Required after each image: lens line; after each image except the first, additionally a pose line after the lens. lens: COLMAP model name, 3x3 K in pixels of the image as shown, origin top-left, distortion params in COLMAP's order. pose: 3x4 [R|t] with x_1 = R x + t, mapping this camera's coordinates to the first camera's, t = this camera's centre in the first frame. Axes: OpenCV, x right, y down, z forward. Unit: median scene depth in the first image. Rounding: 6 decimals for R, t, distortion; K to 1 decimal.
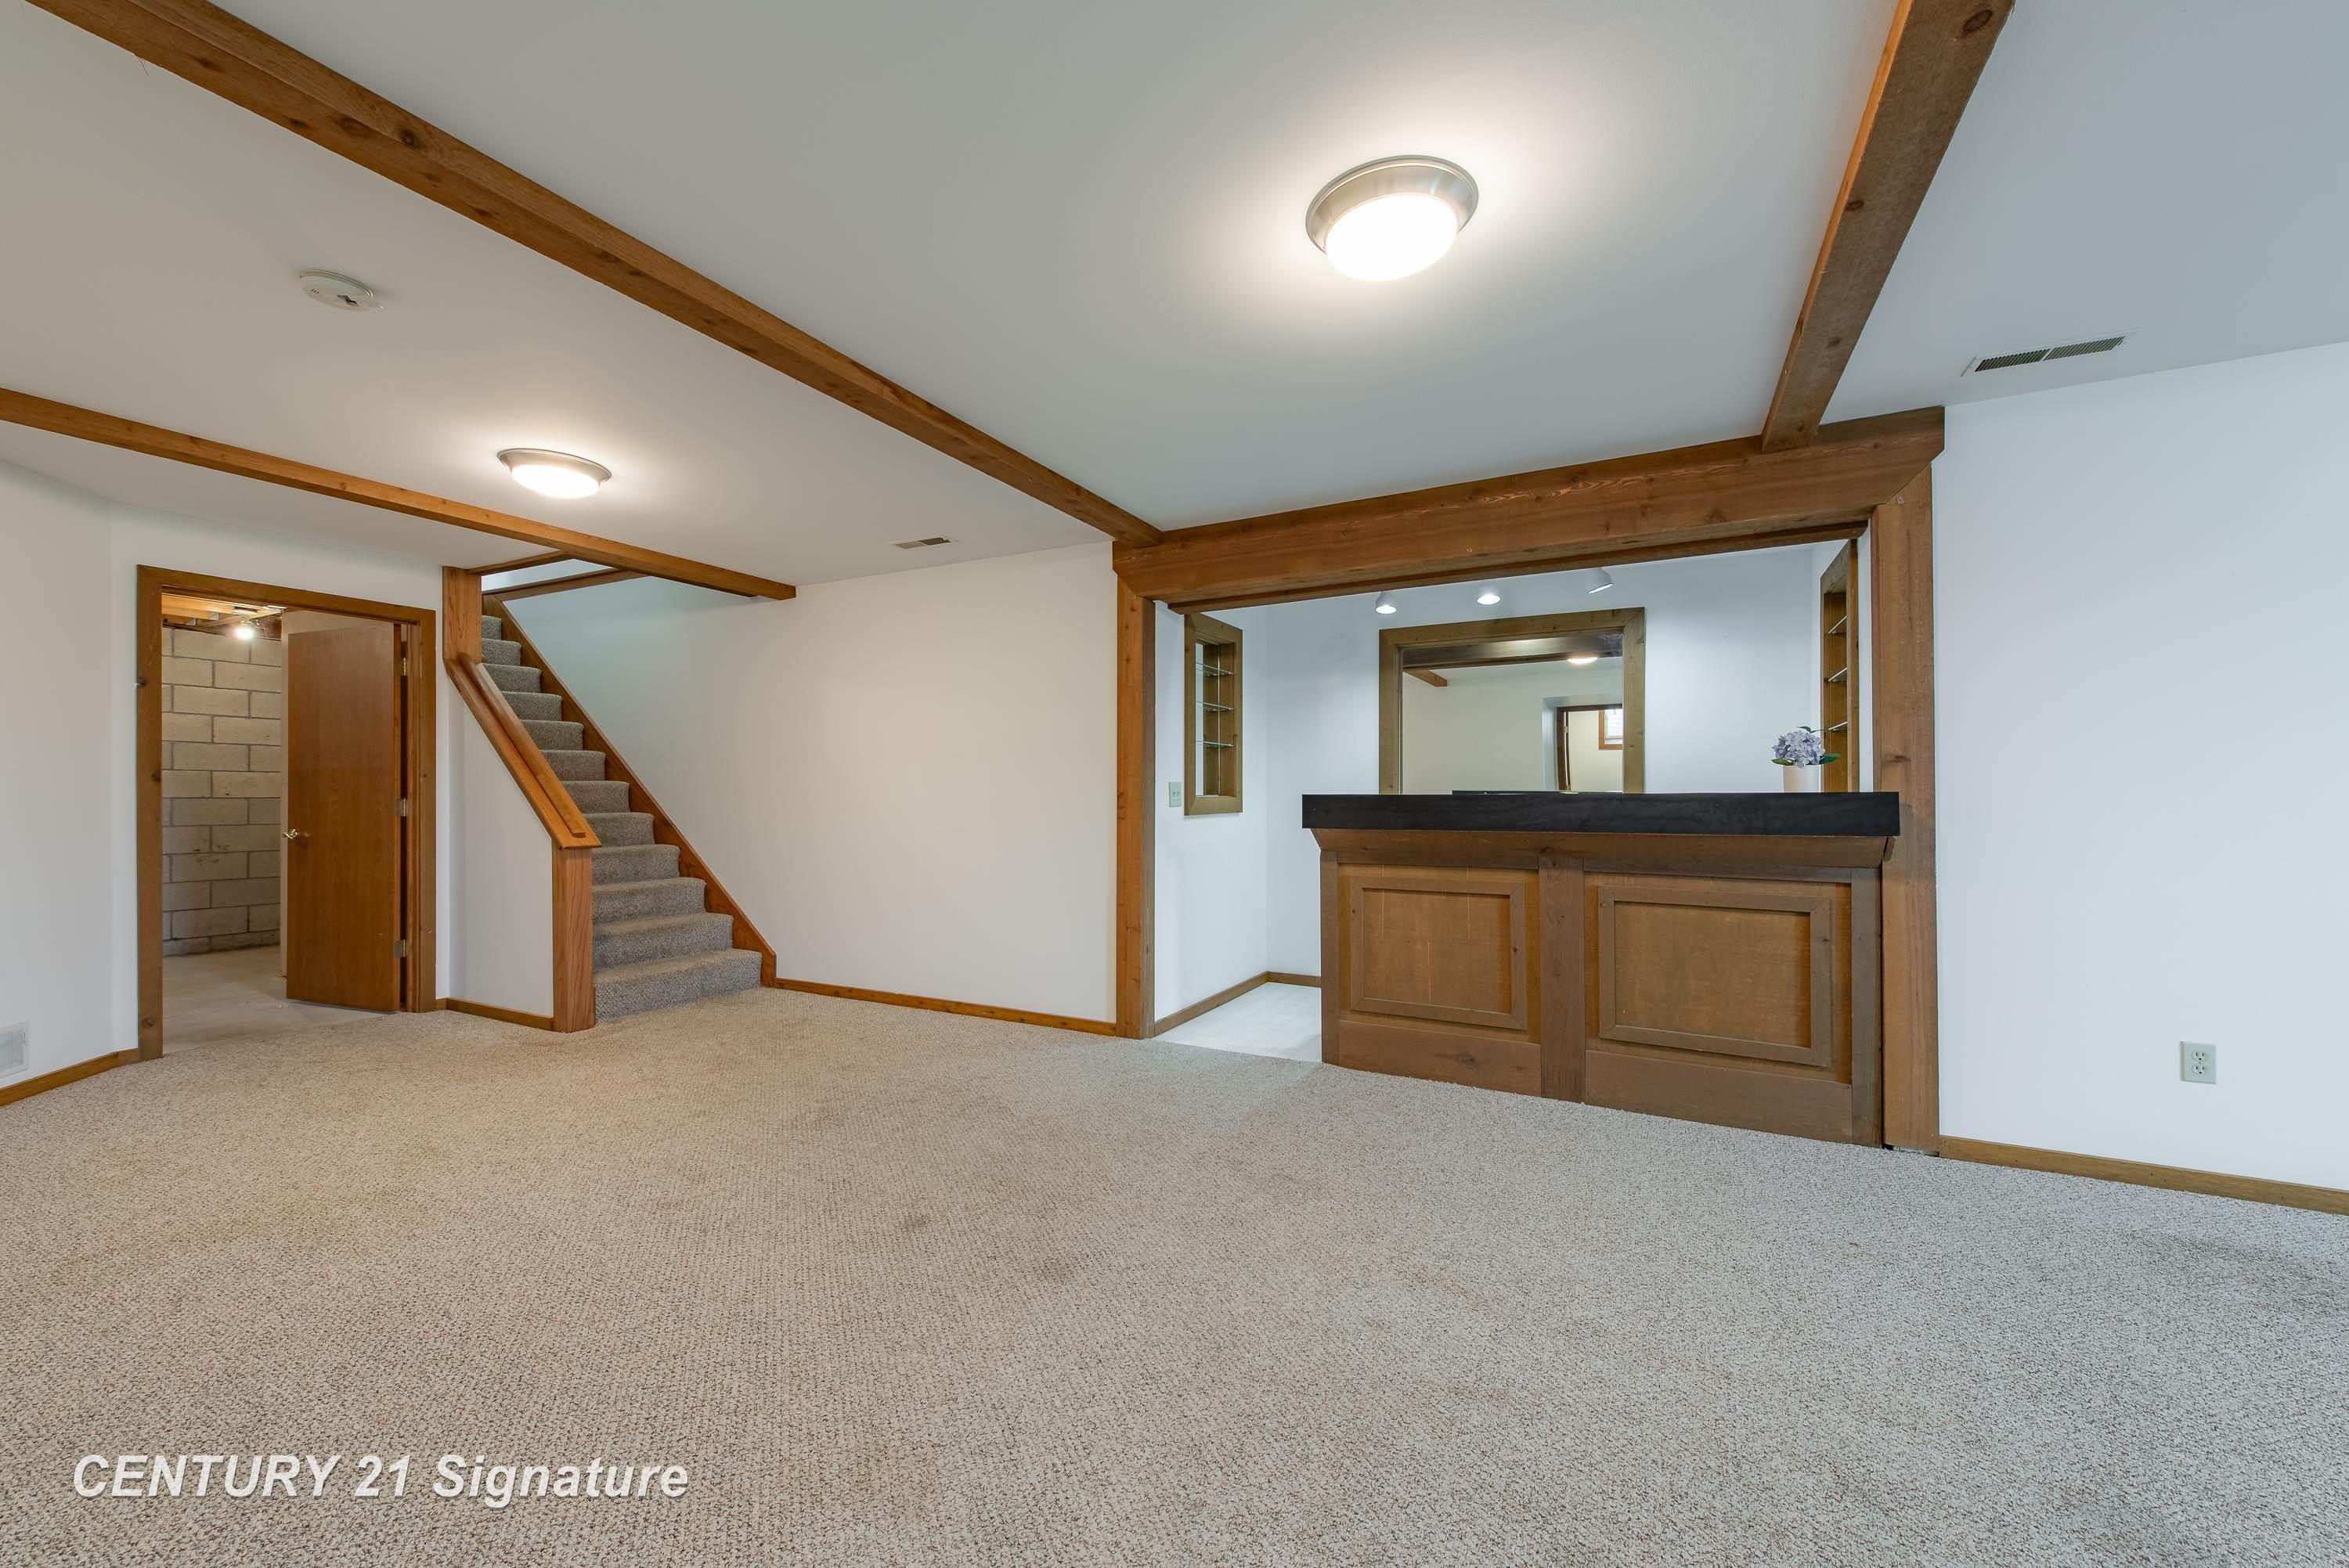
lens RADIAL K [[913.0, 0, 1172.9], [0, 913.0, 787.5], [0, 0, 1]] dist [0.006470, -0.002168]
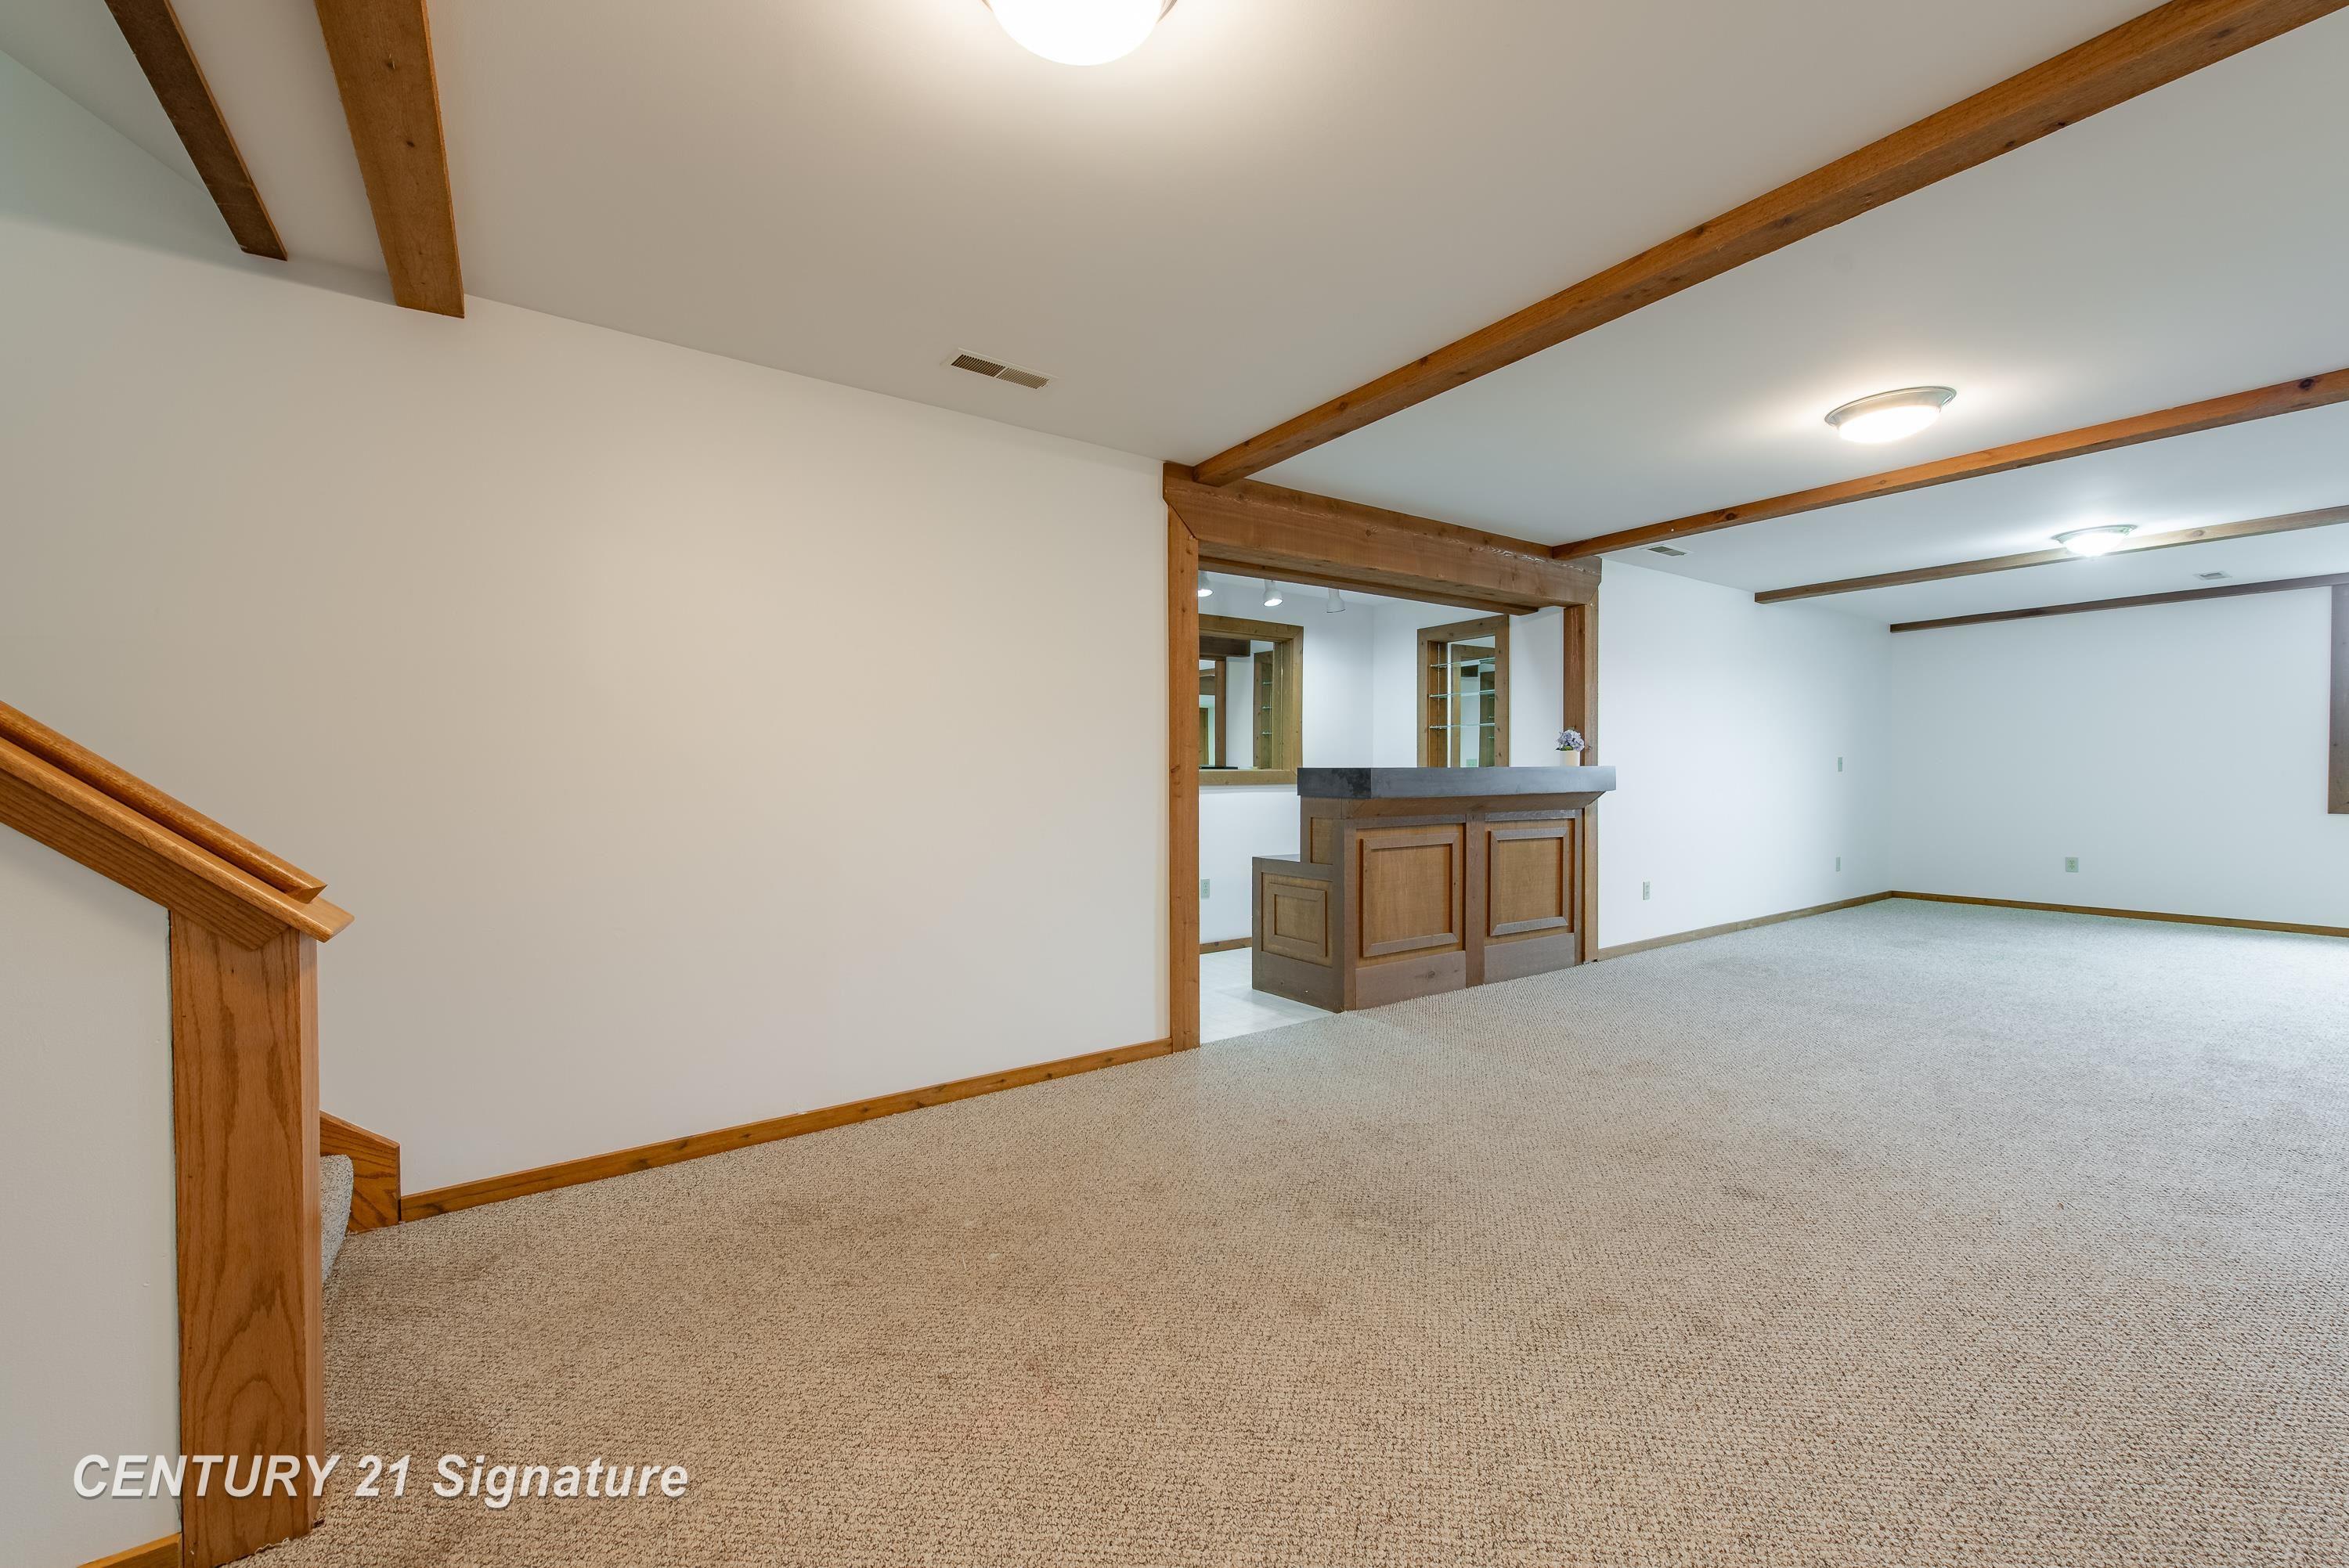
lens RADIAL K [[913.0, 0, 1175.7], [0, 913.0, 791.9], [0, 0, 1]] dist [0.006470, -0.002168]
pose [[0.461459, -0.021420, 0.886903, -0.910644], [-0.005320, 0.999624, 0.026910, 0.007466], [-0.887146, -0.017136, 0.461171, 0.685645]]
